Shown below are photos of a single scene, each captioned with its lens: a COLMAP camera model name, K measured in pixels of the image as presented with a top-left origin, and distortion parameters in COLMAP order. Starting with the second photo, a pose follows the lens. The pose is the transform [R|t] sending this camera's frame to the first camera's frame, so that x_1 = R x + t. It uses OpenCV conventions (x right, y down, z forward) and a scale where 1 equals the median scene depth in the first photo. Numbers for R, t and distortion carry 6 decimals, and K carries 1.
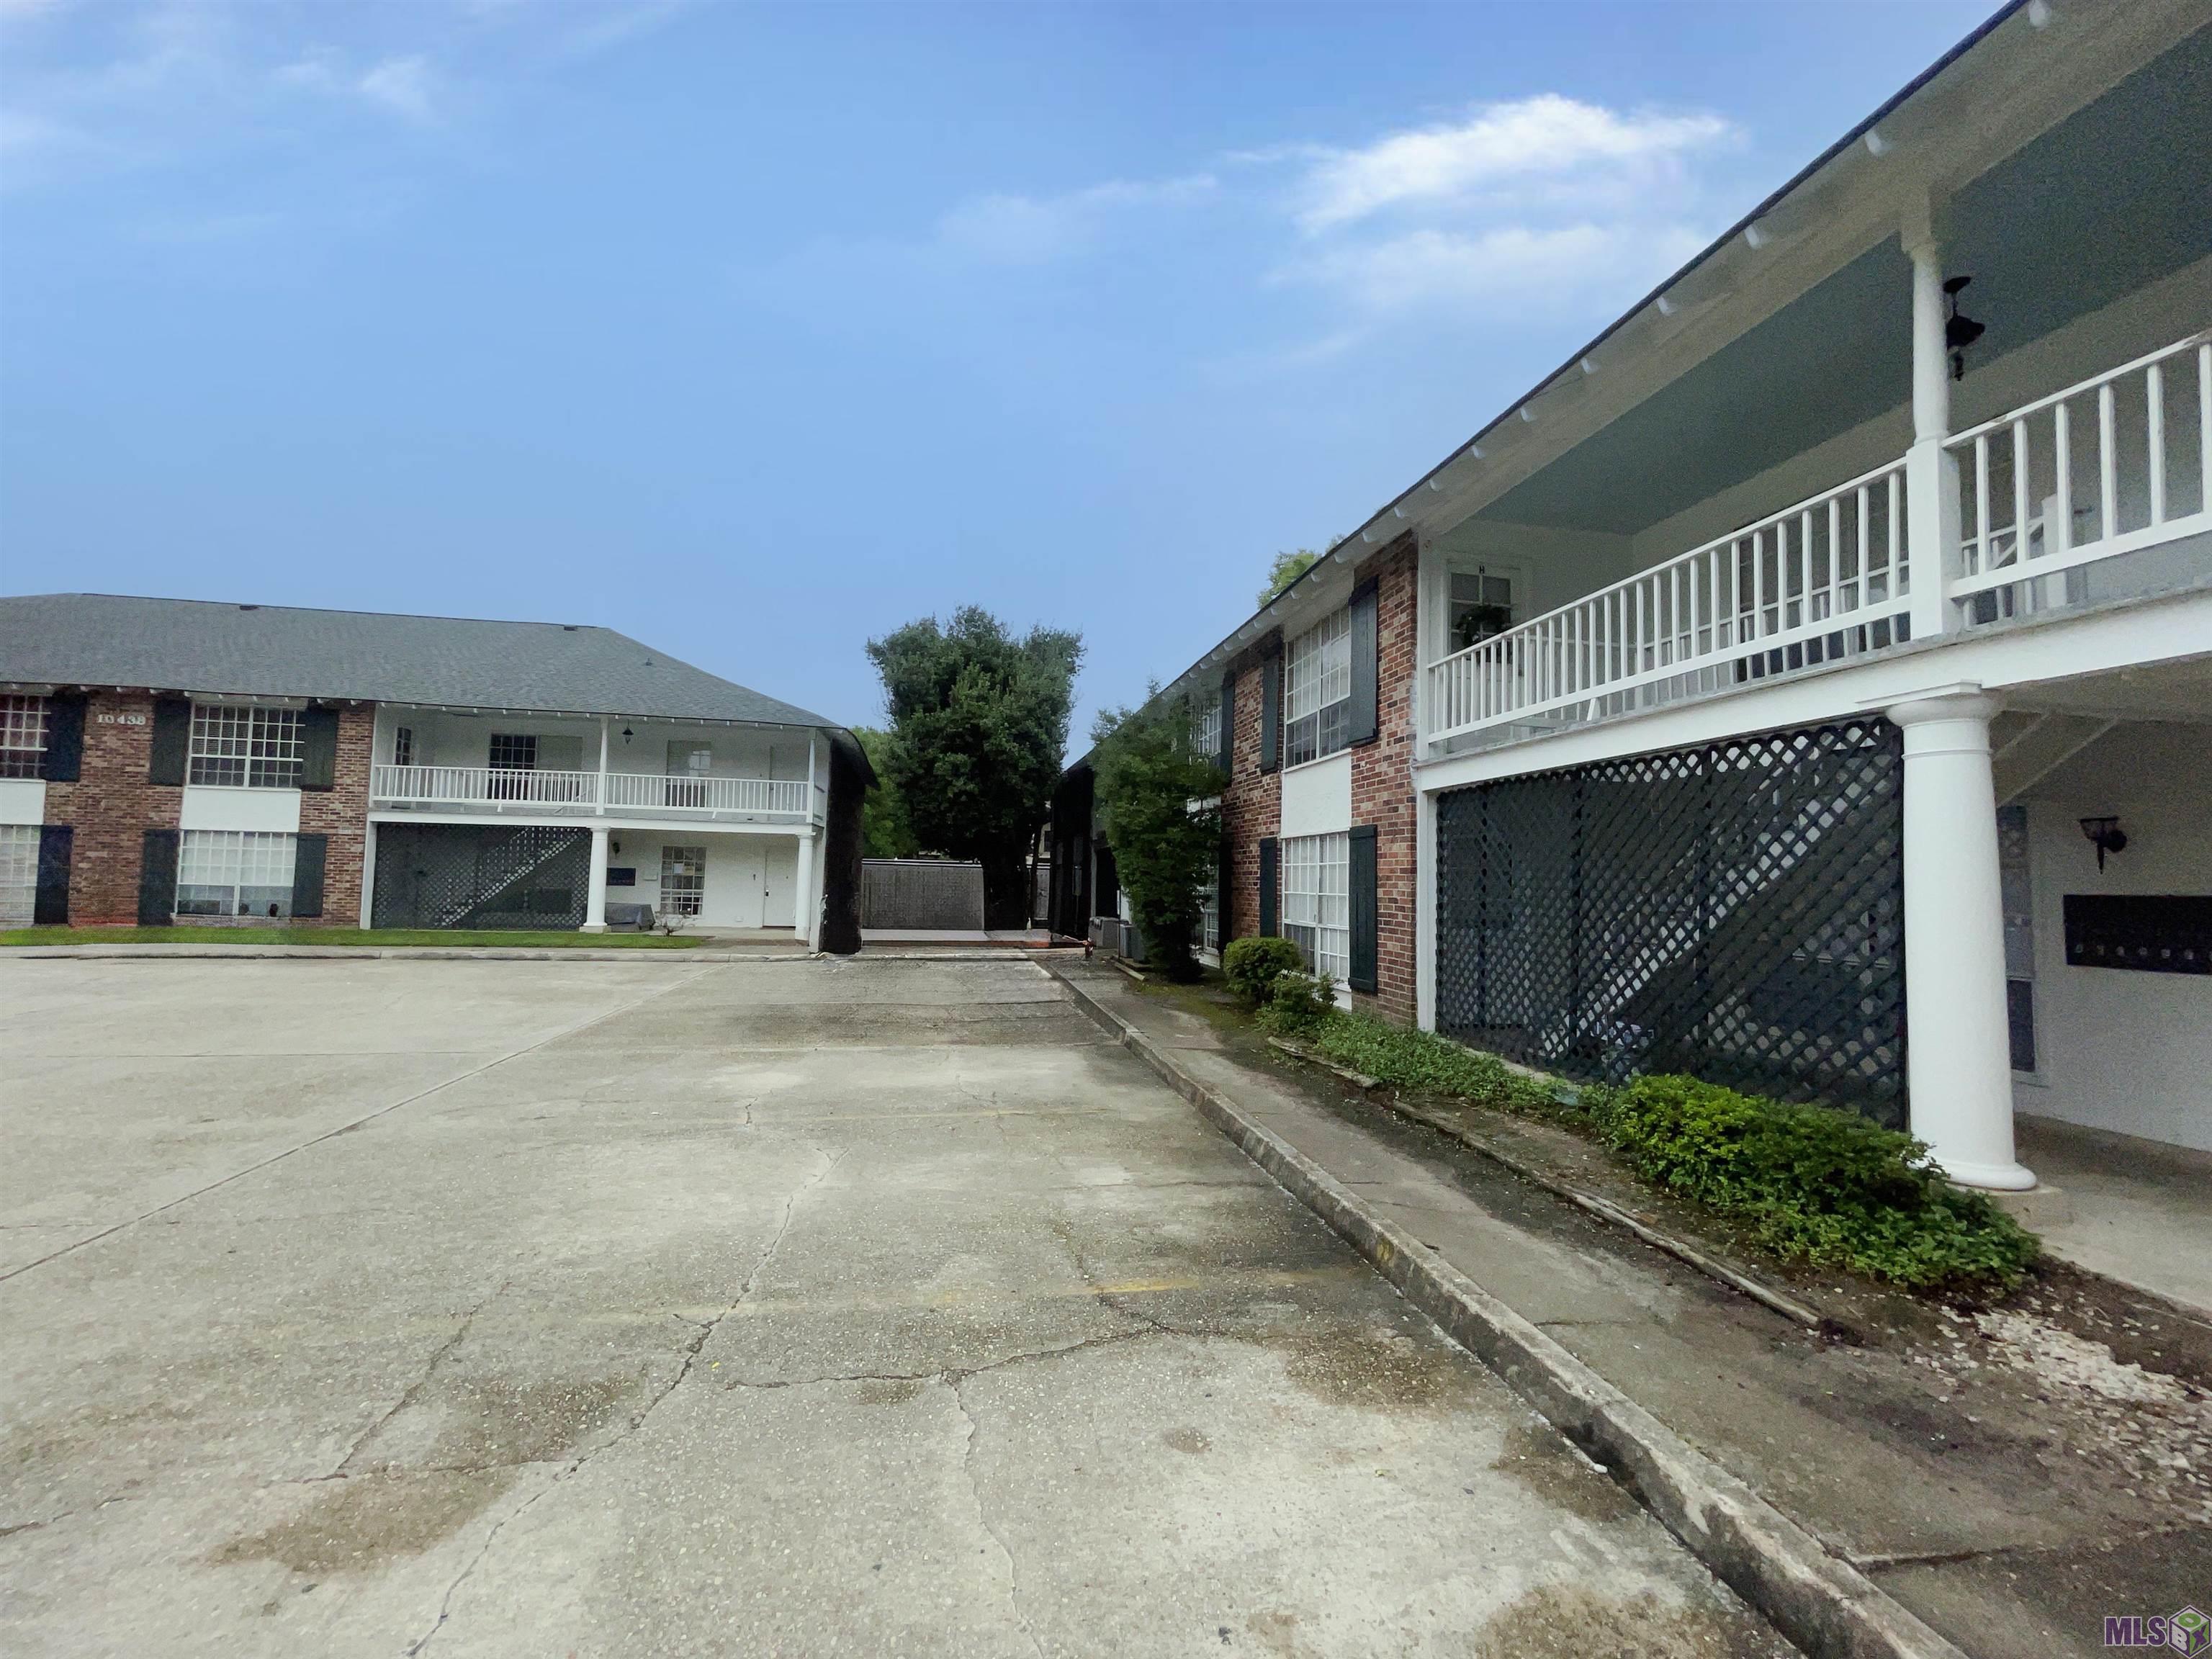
lens RADIAL K [[895.4, 0, 1103.8], [0, 895.4, 831.5], [0, 0, 1]] dist [0.000432, -0.001616]
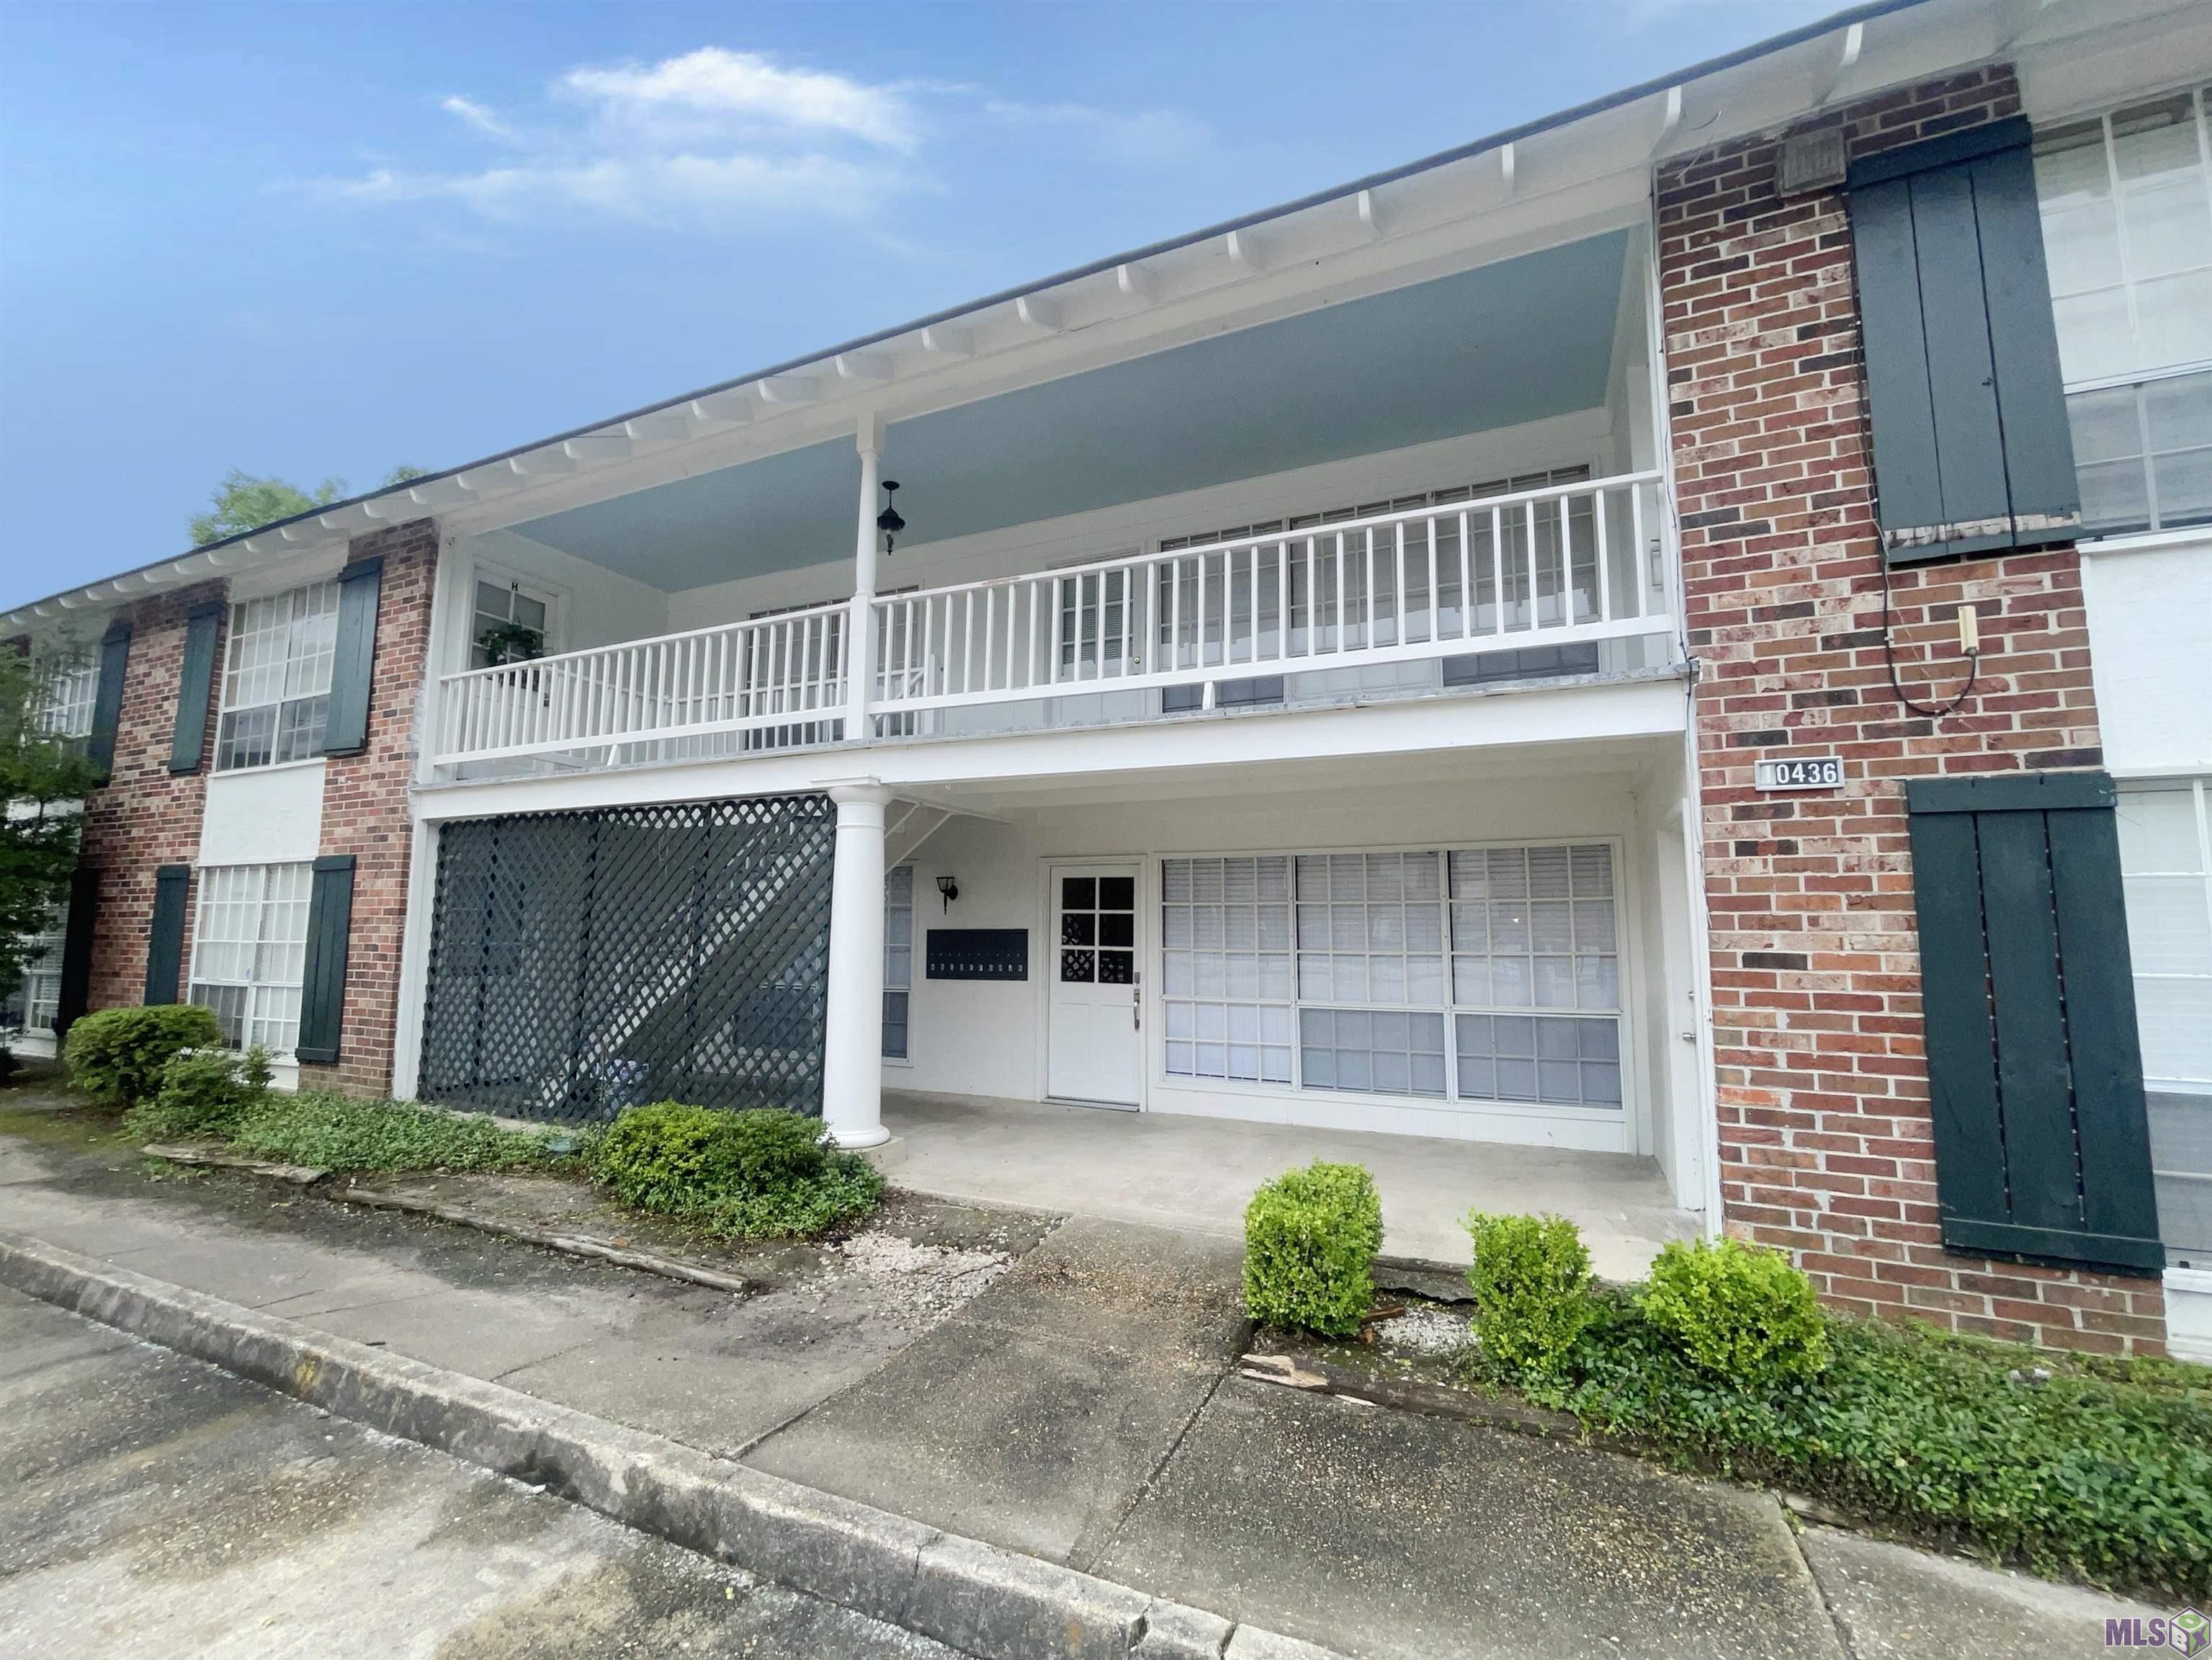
lens RADIAL K [[969.3, 0, 1106.0], [0, 969.3, 830.0], [0, 0, 1]] dist [-0.002883, 0.004299]
pose [[0.586688, 0.071303, 0.806668, -0.013450], [-0.039731, 0.997451, -0.059271, -0.007839], [-0.808838, 0.002724, 0.588026, -0.113223]]
